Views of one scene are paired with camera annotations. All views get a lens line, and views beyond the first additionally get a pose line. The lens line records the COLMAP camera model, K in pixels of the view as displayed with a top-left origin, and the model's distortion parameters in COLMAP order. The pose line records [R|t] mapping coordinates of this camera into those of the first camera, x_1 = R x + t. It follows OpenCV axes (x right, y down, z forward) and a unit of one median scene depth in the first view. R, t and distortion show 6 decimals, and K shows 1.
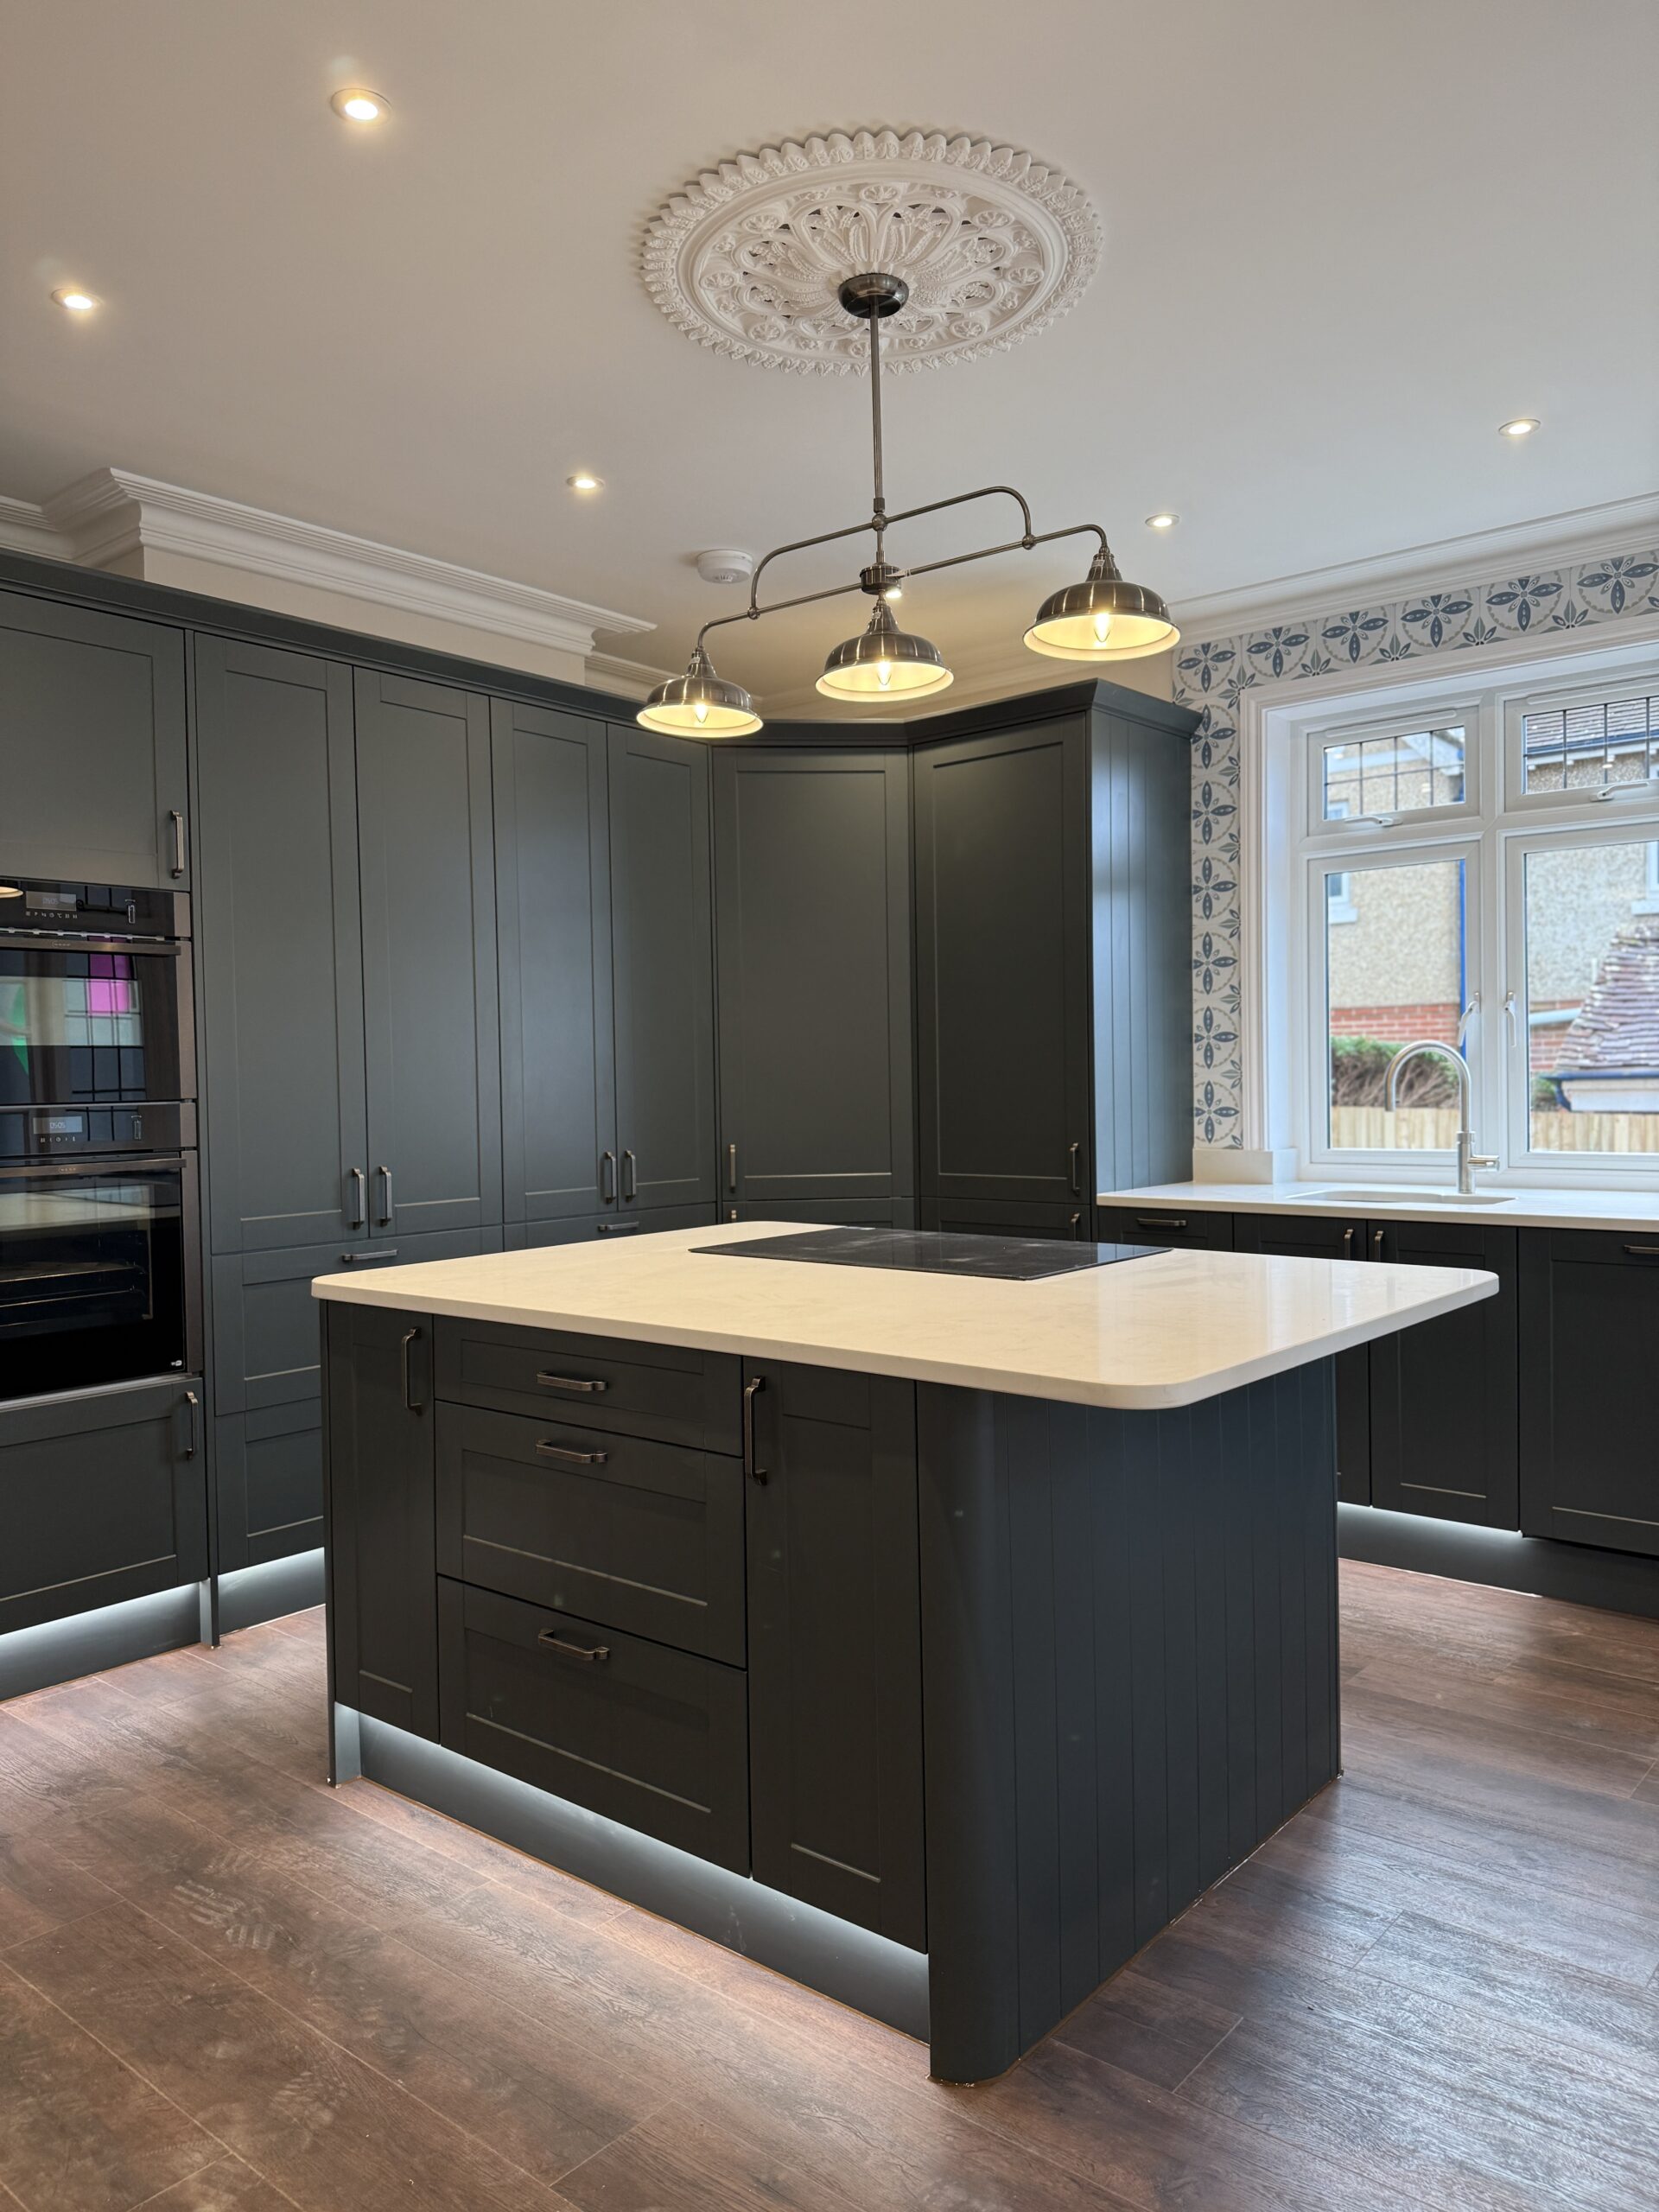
lens RADIAL K [[1562.1, 0, 821.0], [0, 1562.1, 1130.6], [0, 0, 1]] dist [0.076946, -0.106700]
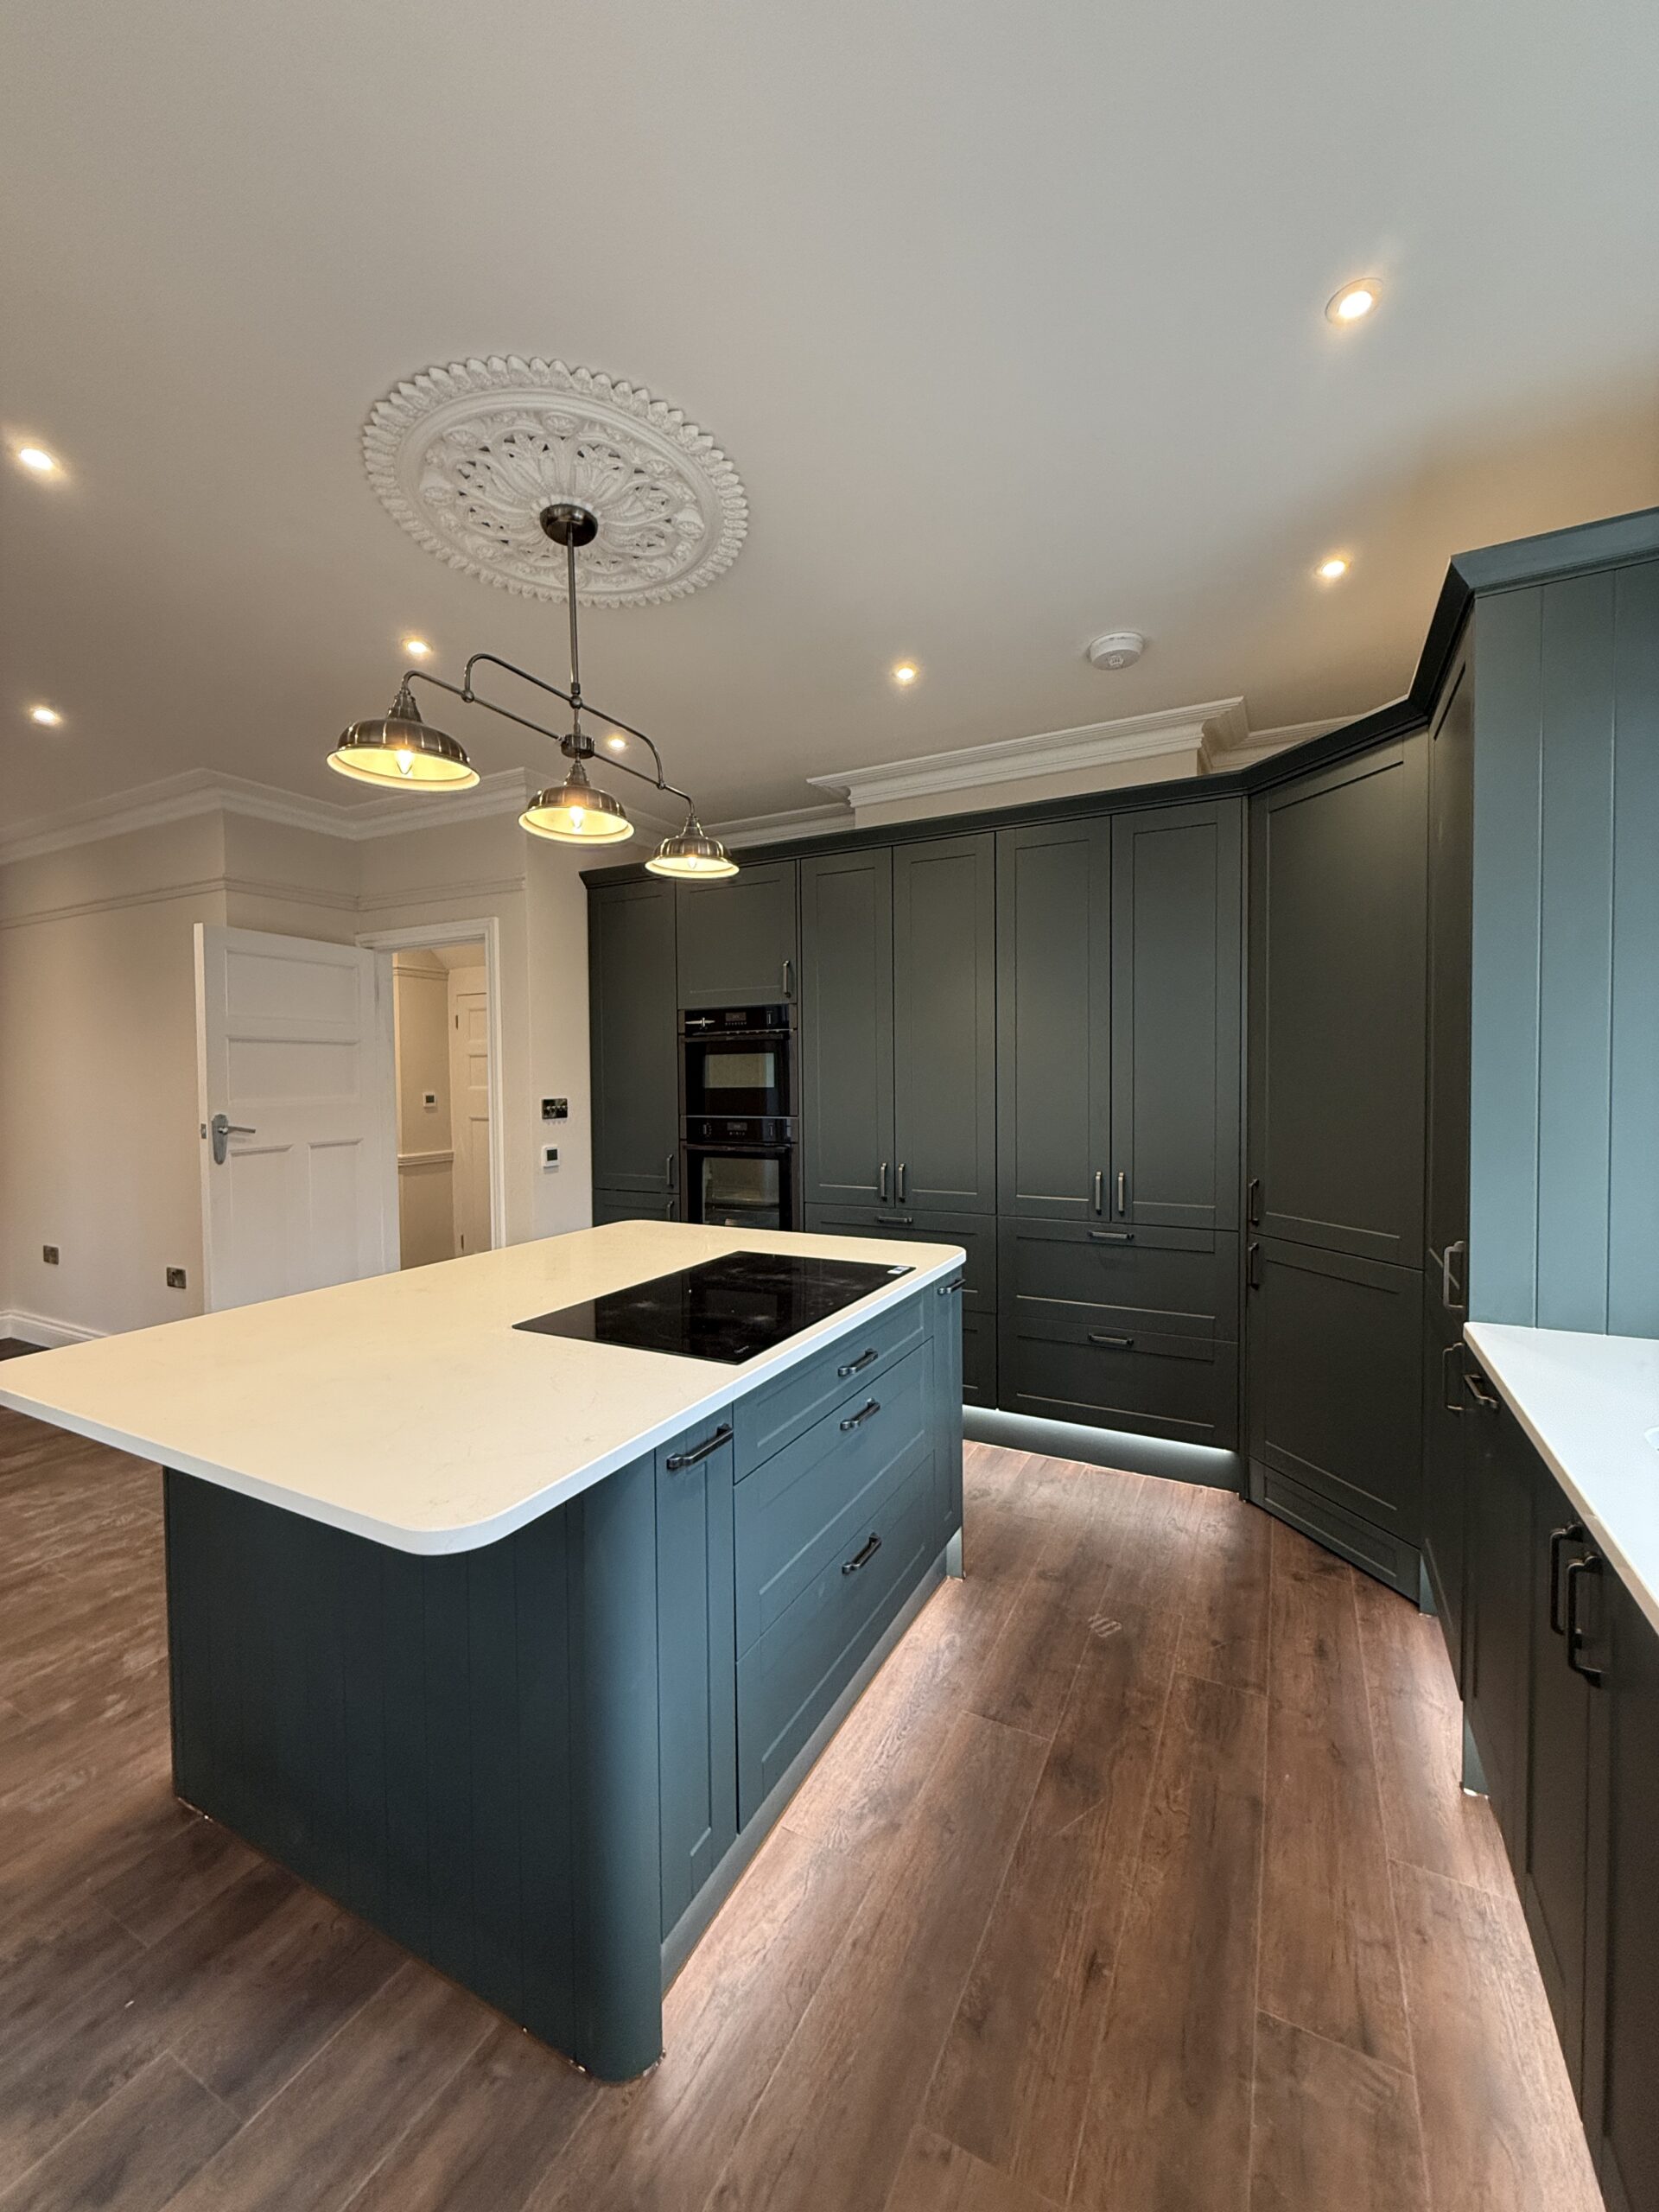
lens RADIAL K [[878.8, 0, 829.5], [0, 878.8, 1106.0], [0, 0, 1]] dist [-0.001128, -0.000241]
pose [[0.214409, 0.041232, -0.975873, 0.603860], [-0.029575, 0.998925, 0.035707, -0.069617], [0.976296, 0.021206, 0.215398, 0.815455]]
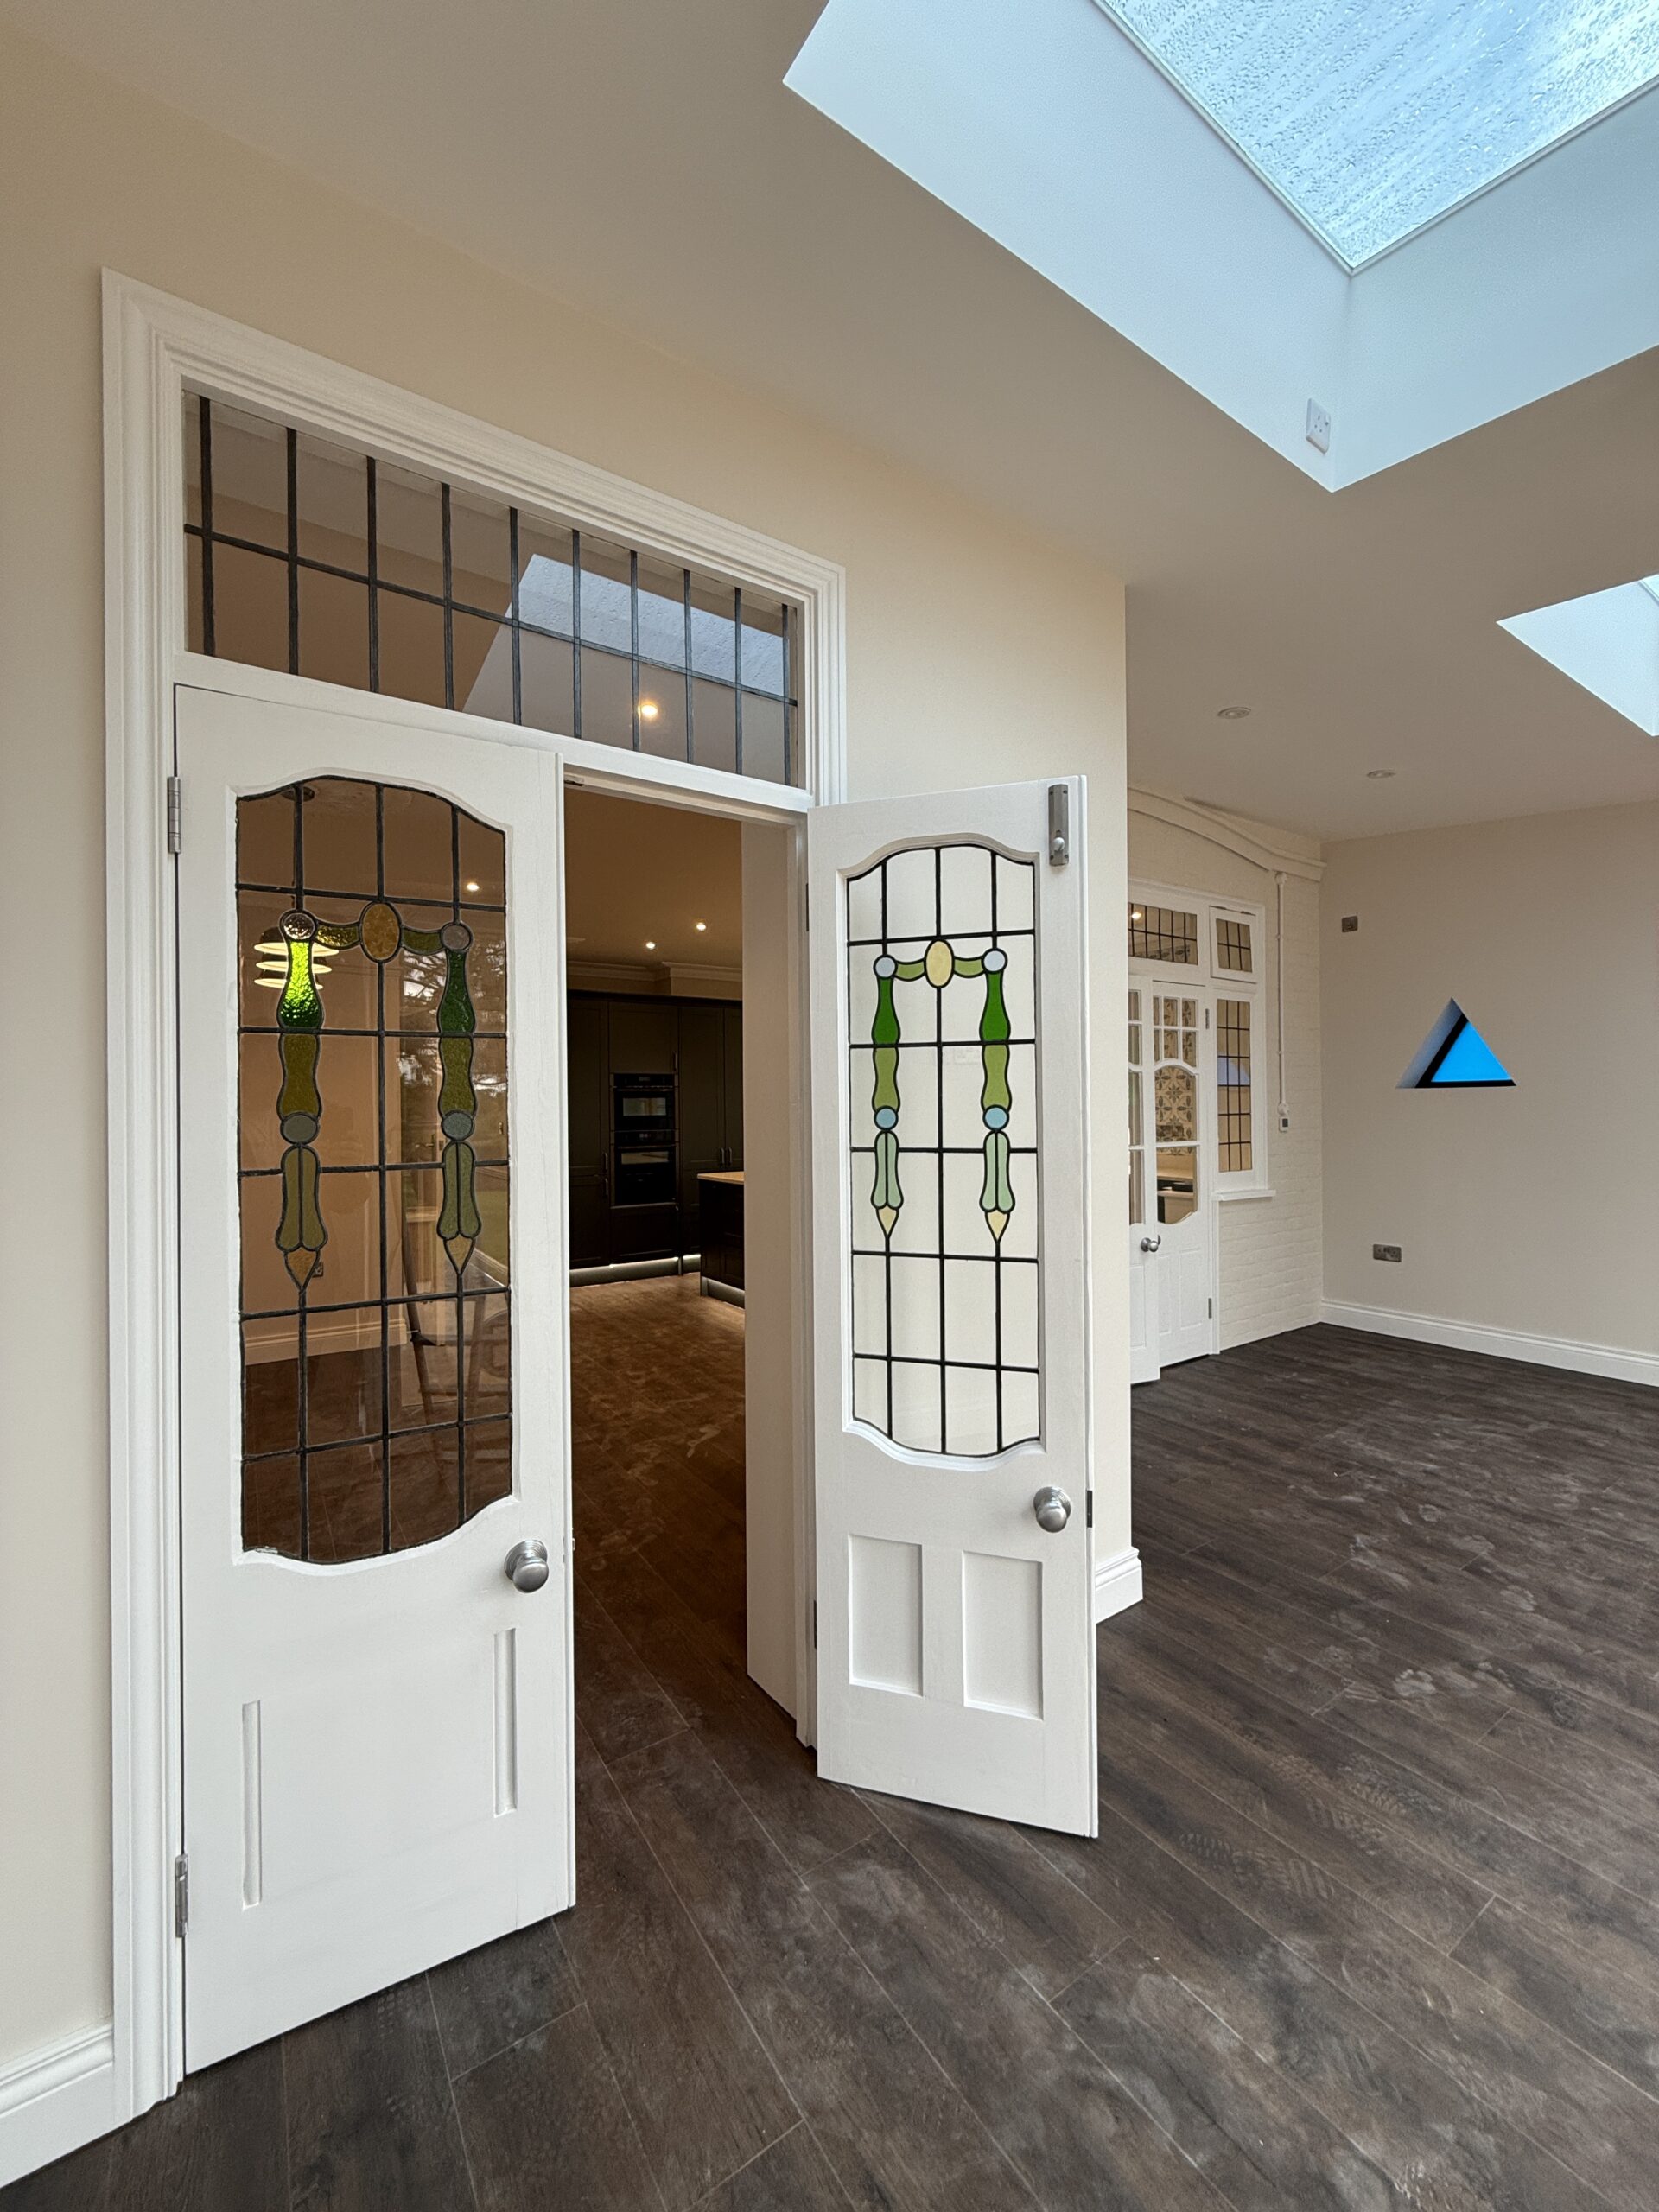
lens RADIAL K [[878.8, 0, 829.5], [0, 878.8, 1106.0], [0, 0, 1]] dist [-0.001128, -0.000241]
pose [[0.960855, 0.006478, -0.276977, 0.533432], [-0.014406, 0.999542, -0.026597, -0.023802], [0.276678, 0.029546, 0.960508, -0.926742]]
